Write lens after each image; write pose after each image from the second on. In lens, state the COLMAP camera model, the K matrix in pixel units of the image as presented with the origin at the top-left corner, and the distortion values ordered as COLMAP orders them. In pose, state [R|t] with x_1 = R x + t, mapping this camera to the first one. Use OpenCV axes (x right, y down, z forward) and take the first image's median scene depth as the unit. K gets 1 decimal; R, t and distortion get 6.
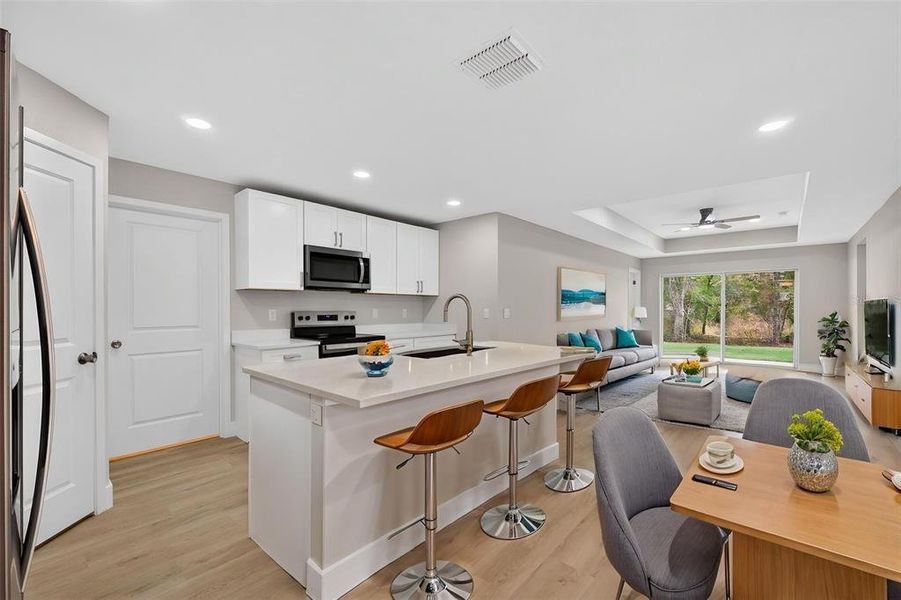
lens RADIAL K [[387.8, 0, 450.2], [0, 387.8, 308.6], [0, 0, 1]] dist [0.001406, 0.000119]
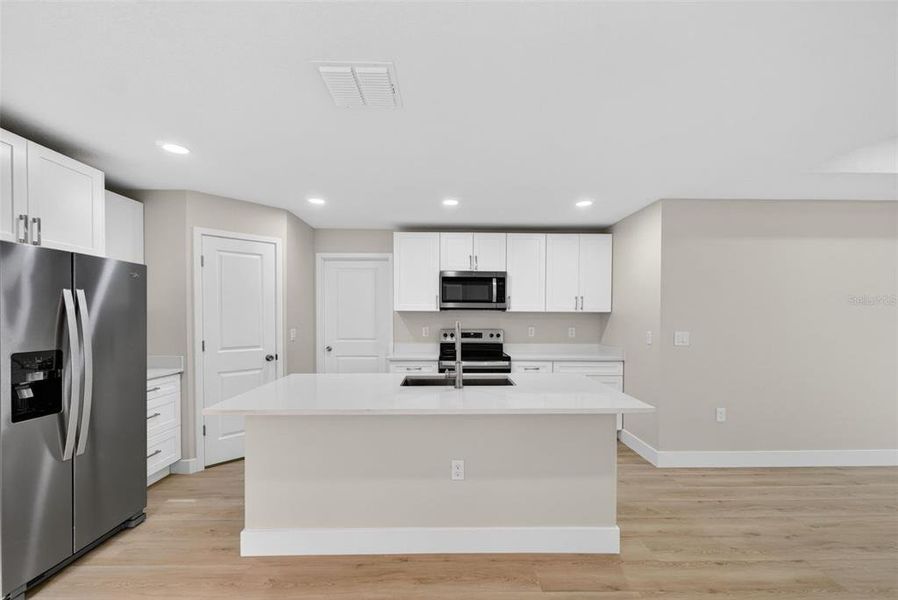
lens RADIAL K [[382.4, 0, 445.8], [0, 382.4, 322.4], [0, 0, 1]] dist [-0.000622, -0.000178]
pose [[0.668328, 0.015233, -0.743711, 0.439224], [-0.003548, 0.999844, 0.017291, -0.031412], [0.743859, -0.008918, 0.668278, 0.241210]]
